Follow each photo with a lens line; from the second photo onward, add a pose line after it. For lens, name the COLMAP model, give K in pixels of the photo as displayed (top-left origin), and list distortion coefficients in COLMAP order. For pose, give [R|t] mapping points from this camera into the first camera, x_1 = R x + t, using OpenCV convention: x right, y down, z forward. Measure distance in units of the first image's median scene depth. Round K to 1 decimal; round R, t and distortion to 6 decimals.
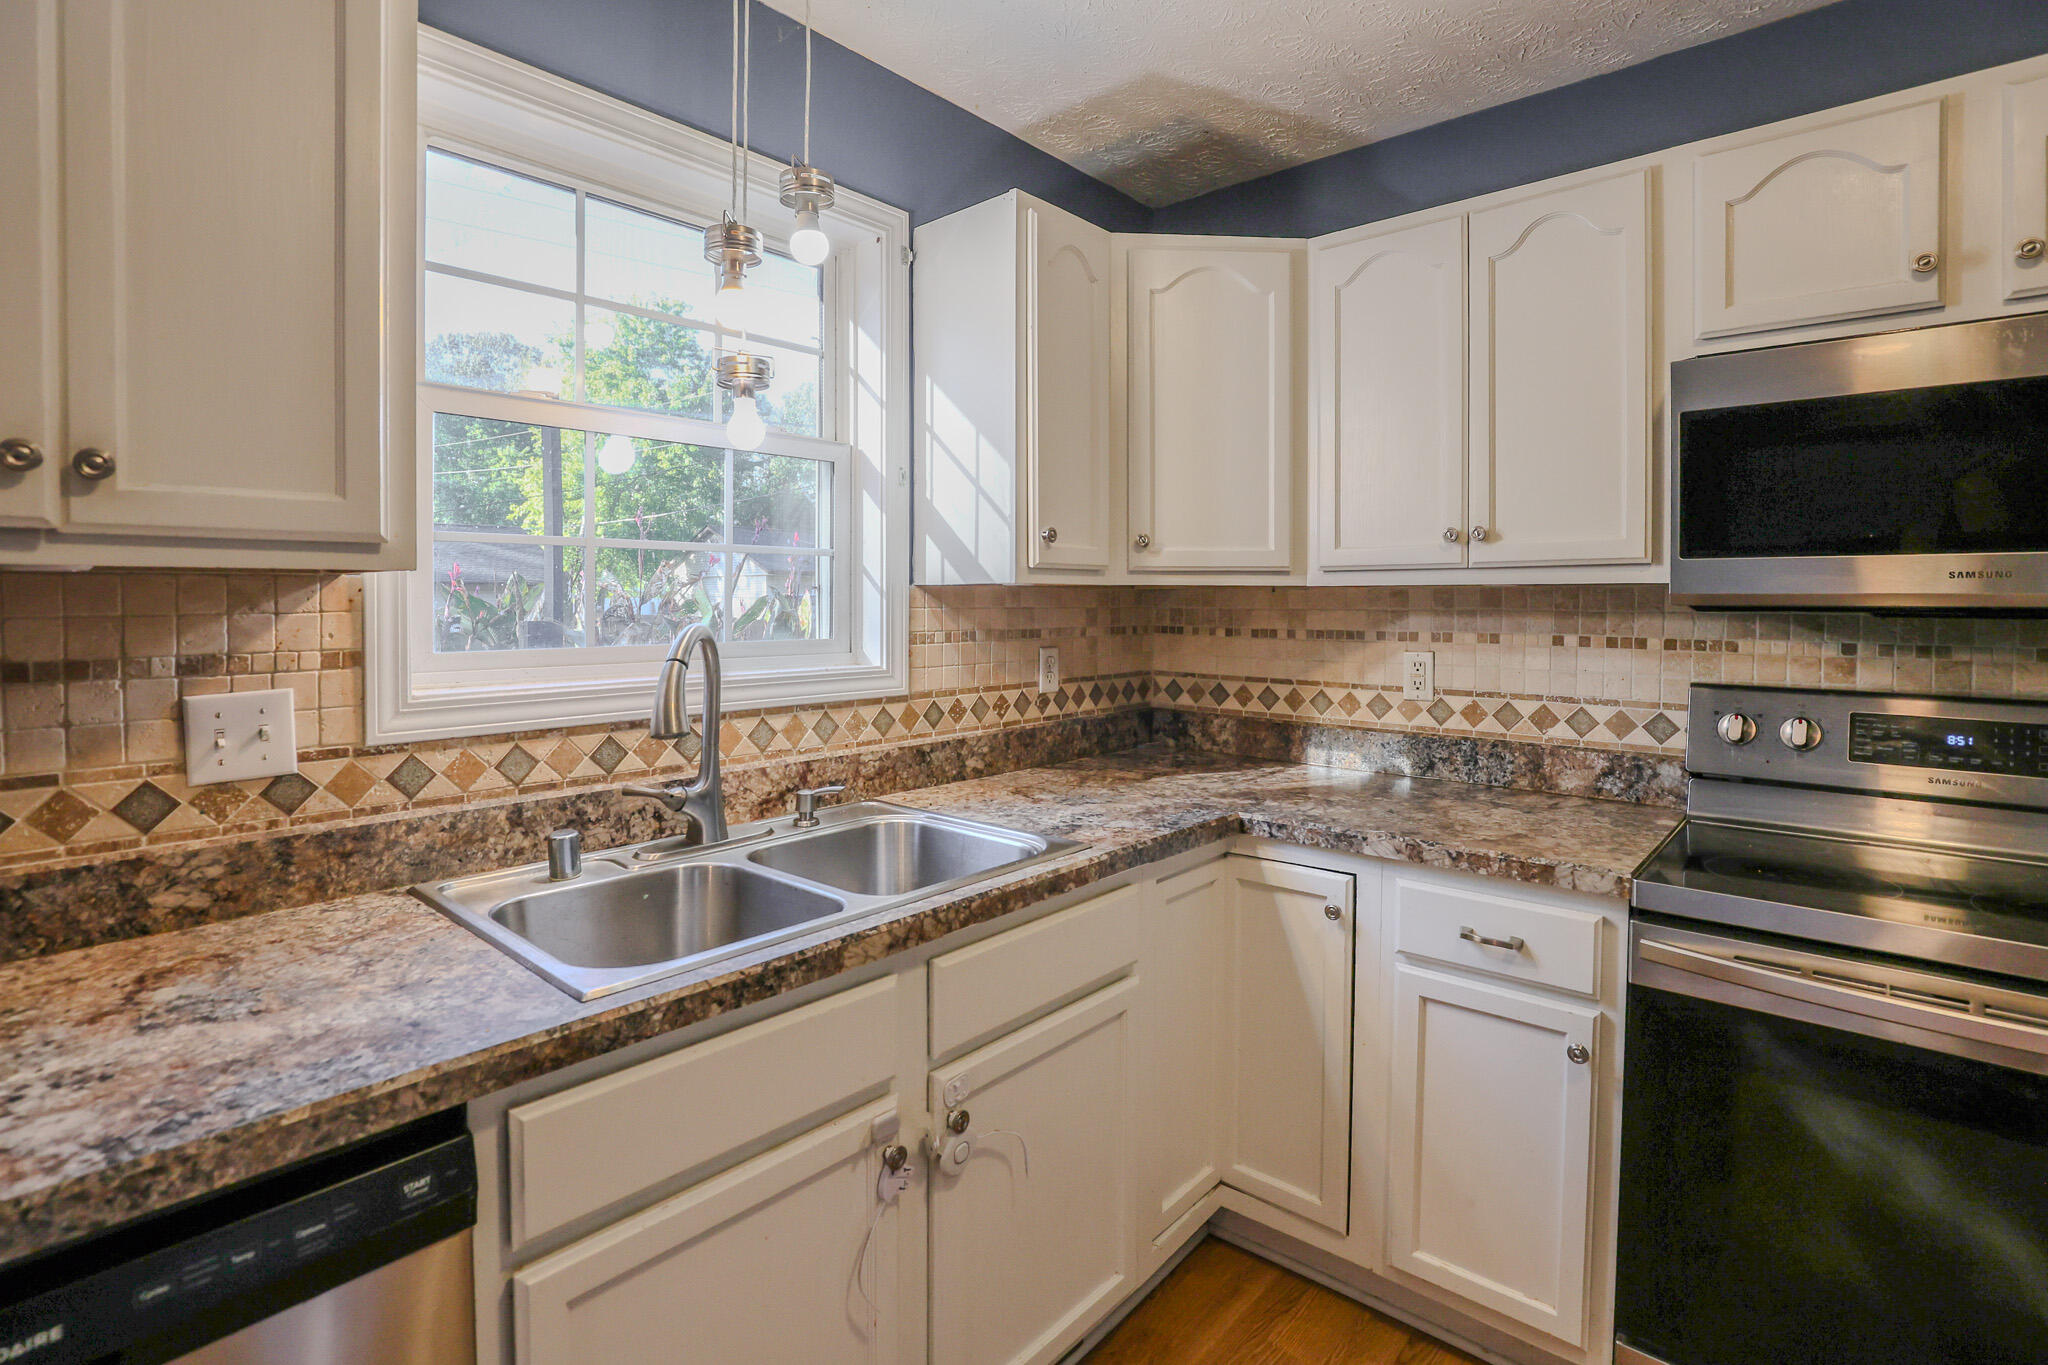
lens RADIAL K [[975.8, 0, 1018.0], [0, 975.8, 617.9], [0, 0, 1]] dist [-0.029621, 0.002232]
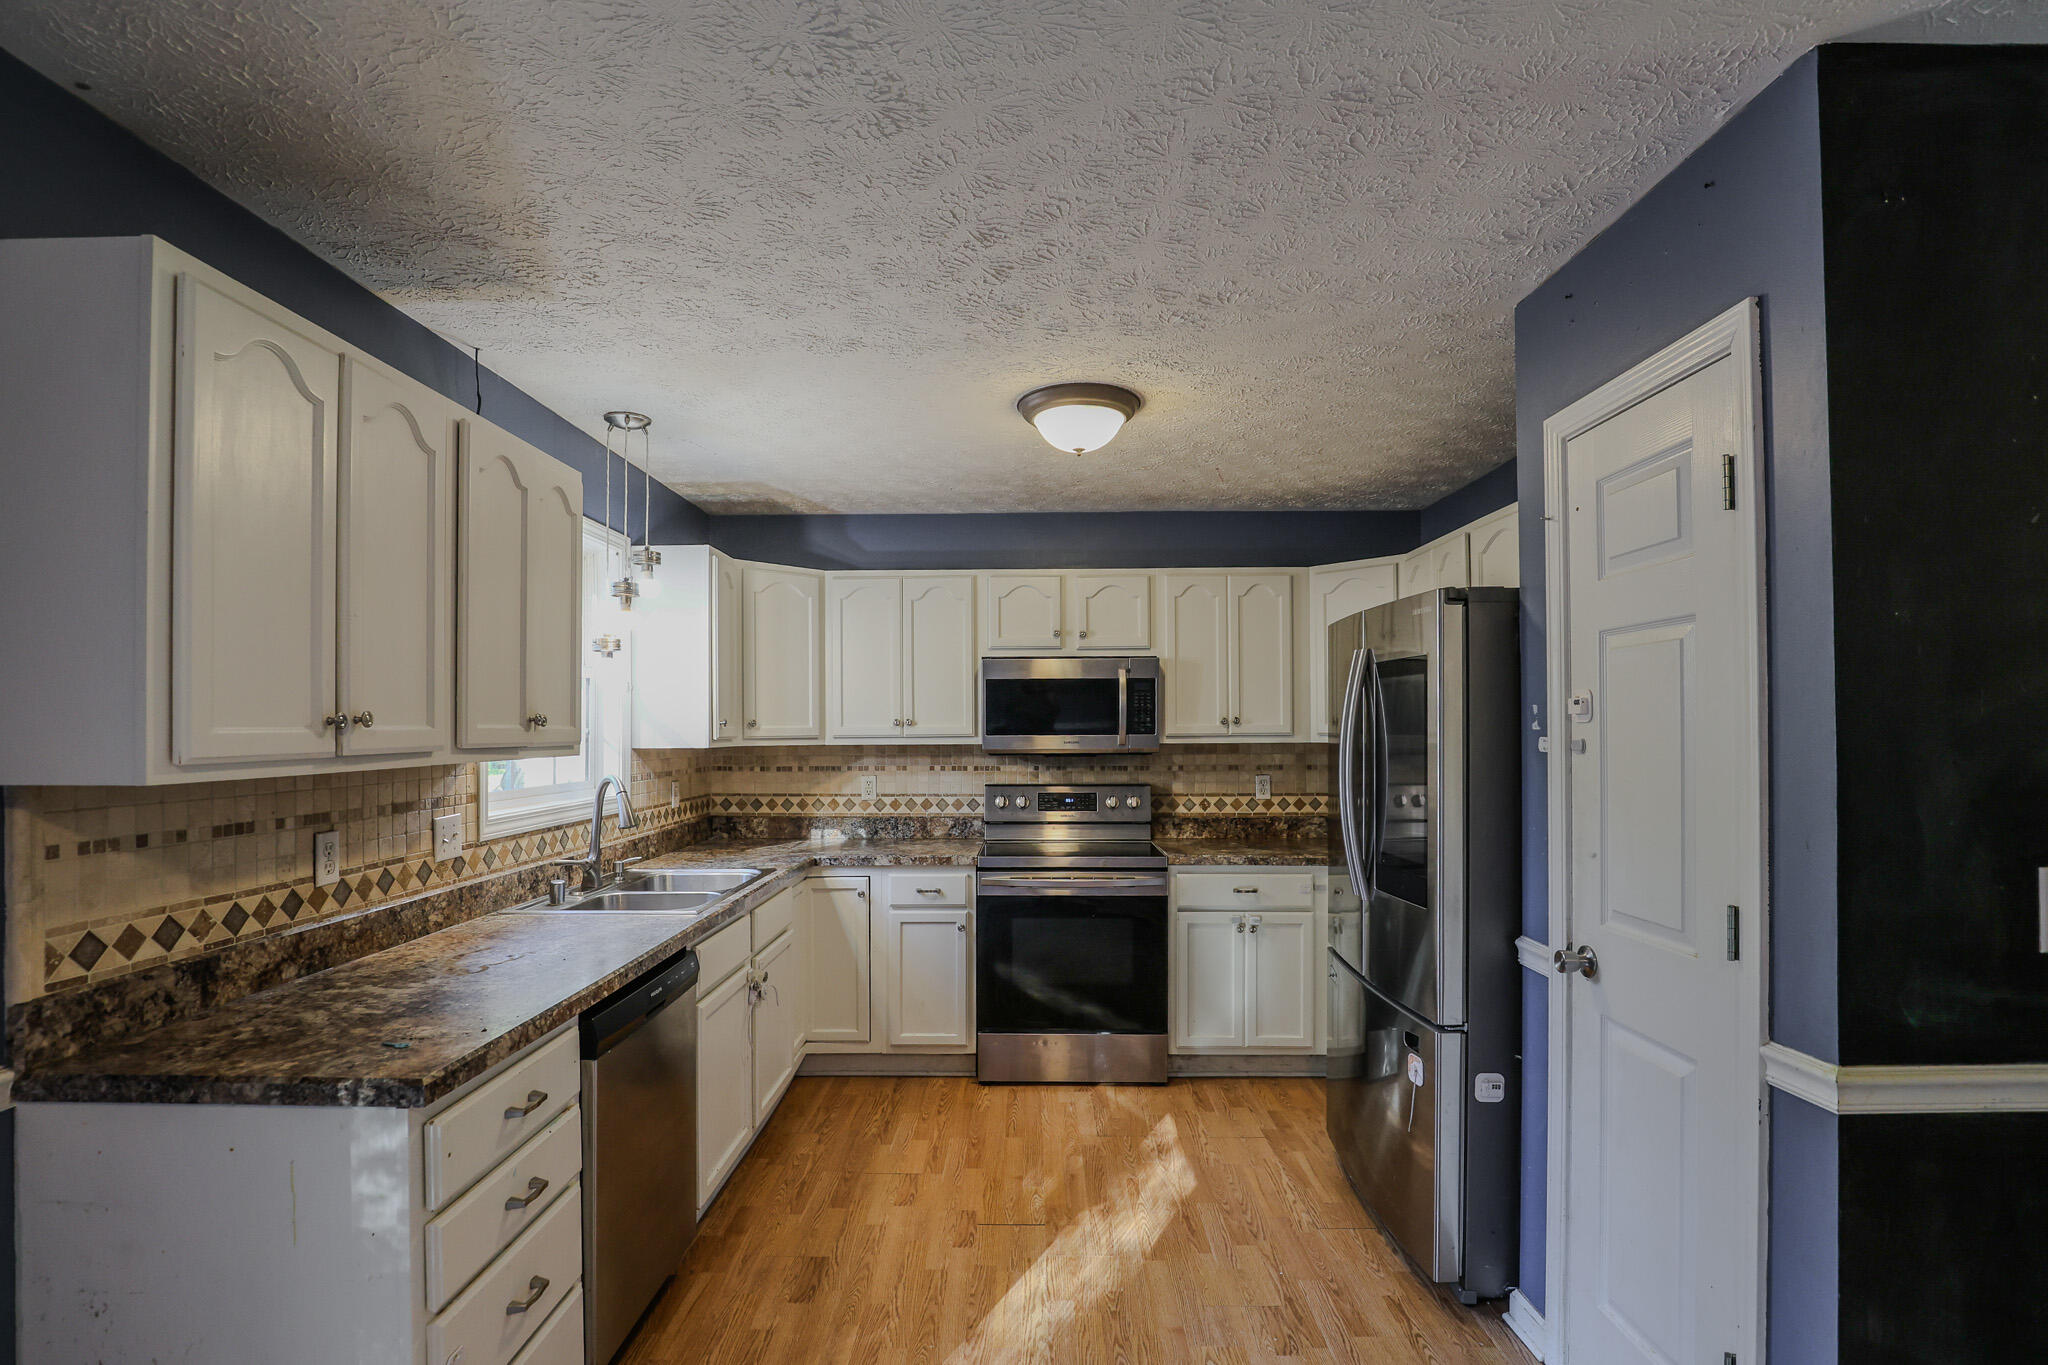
lens RADIAL K [[963.2, 0, 1023.2], [0, 963.2, 717.6], [0, 0, 1]] dist [-0.018604, -0.000467]
pose [[0.753809, 0.002211, 0.657090, -0.835175], [0.018155, 0.999543, -0.024190, -0.040171], [-0.656843, 0.030164, 0.753424, -0.905902]]
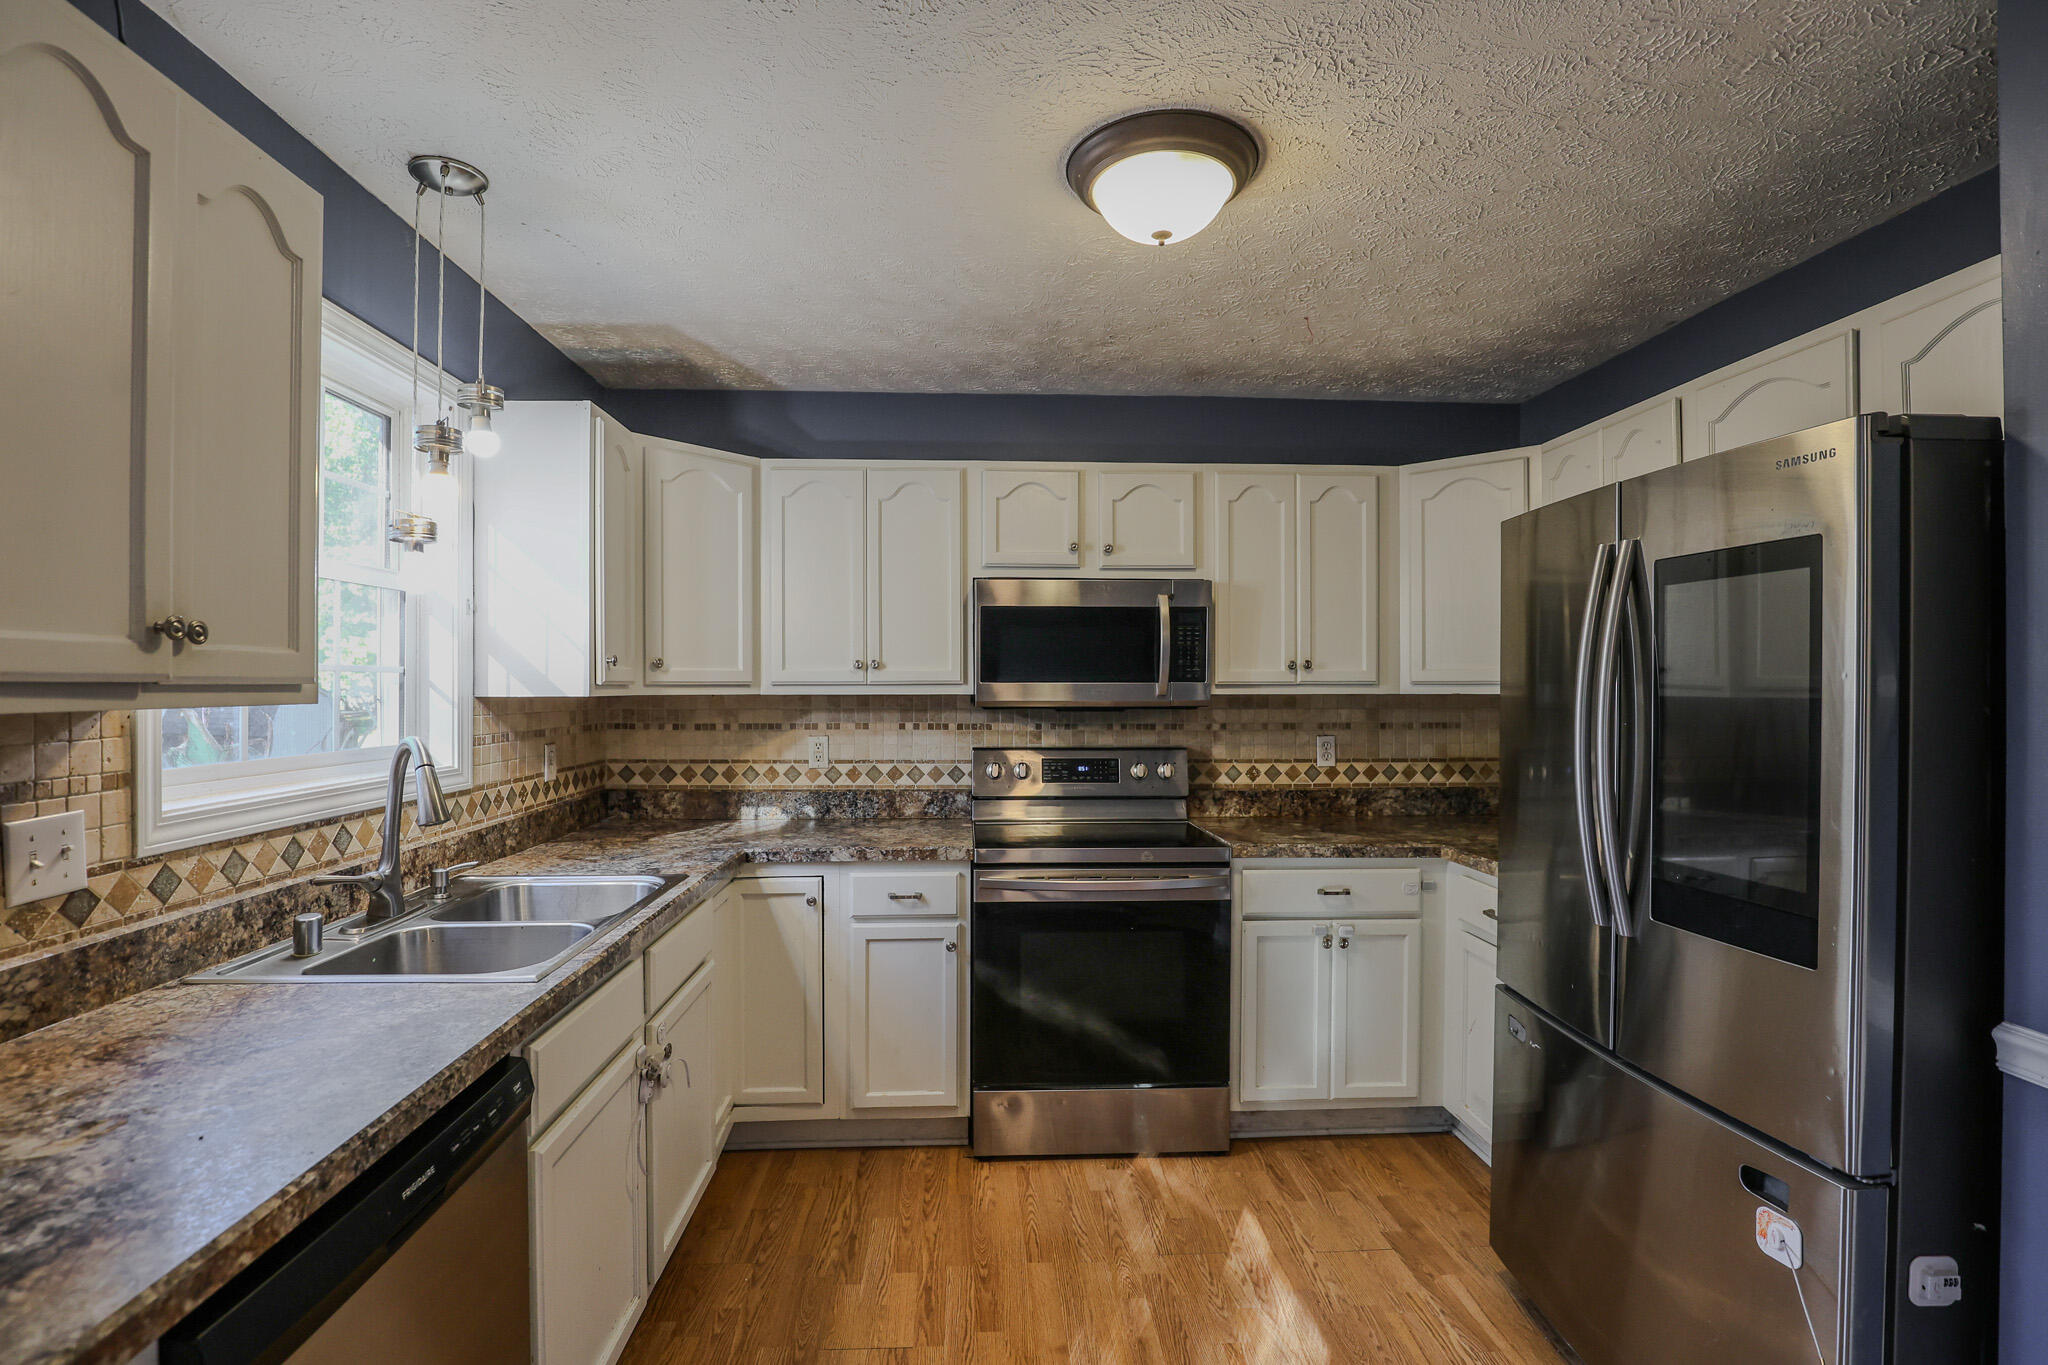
lens RADIAL K [[943.5, 0, 1013.7], [0, 943.5, 688.7], [0, 0, 1]] dist [-0.028442, 0.003396]
pose [[0.711350, -0.003767, 0.702828, -0.520460], [0.014480, 0.999852, -0.009296, -0.027210], [-0.702689, 0.016789, 0.711299, -0.338490]]
